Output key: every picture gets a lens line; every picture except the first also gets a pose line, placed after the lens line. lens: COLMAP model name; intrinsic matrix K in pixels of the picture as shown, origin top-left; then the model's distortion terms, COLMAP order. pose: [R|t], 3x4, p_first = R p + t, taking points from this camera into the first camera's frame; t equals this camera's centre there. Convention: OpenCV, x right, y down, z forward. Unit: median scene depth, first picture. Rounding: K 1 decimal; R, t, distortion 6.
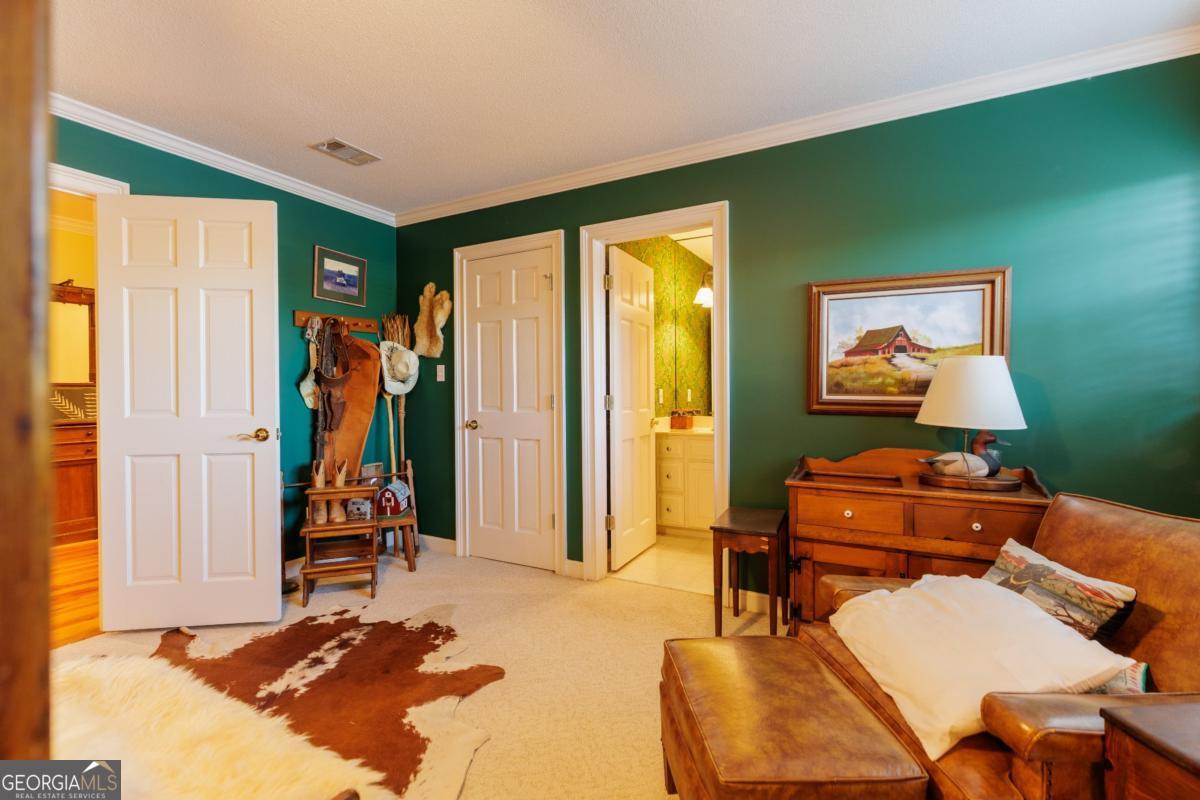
lens RADIAL K [[530.3, 0, 601.0], [0, 530.3, 394.5], [0, 0, 1]] dist [0.004258, -0.000268]
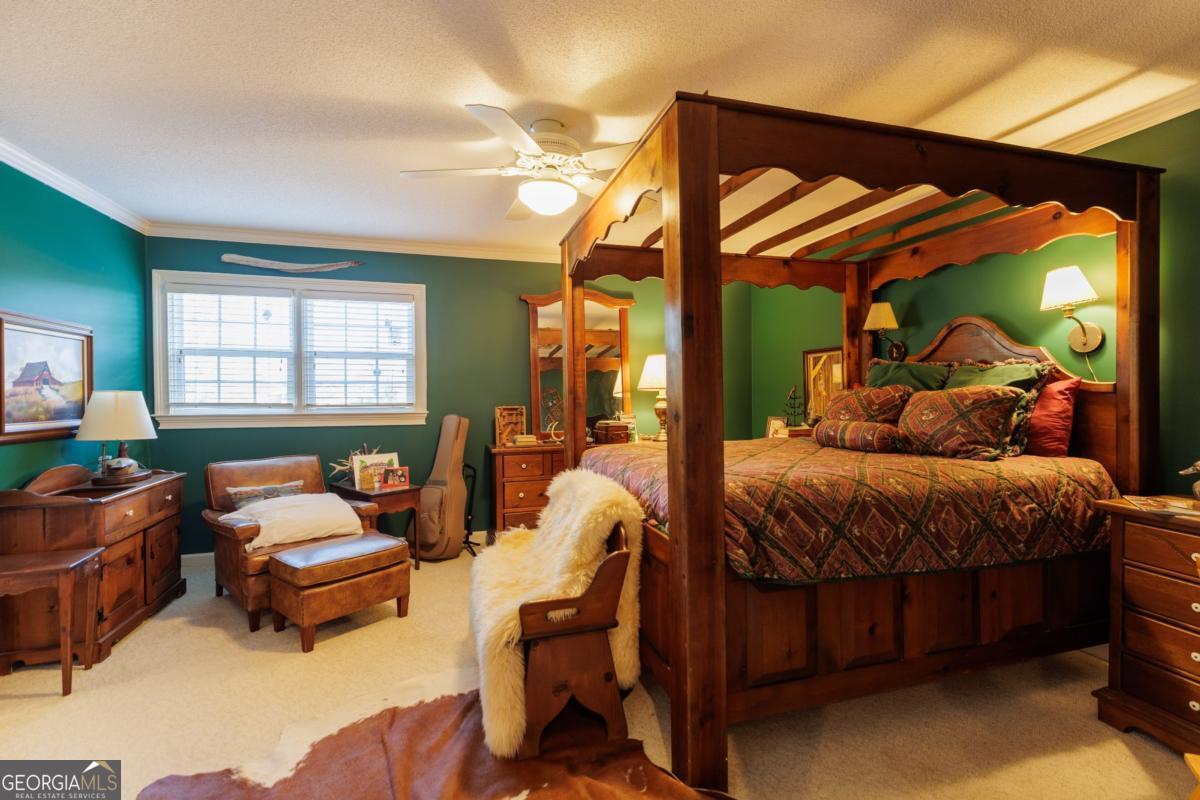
lens RADIAL K [[530.3, 0, 601.0], [0, 530.3, 394.5], [0, 0, 1]] dist [0.004258, -0.000268]
pose [[-0.712605, -0.000903, 0.701565, -1.093685], [0.015642, 0.999730, 0.017175, -0.058270], [-0.701391, 0.023213, -0.712399, 0.971359]]
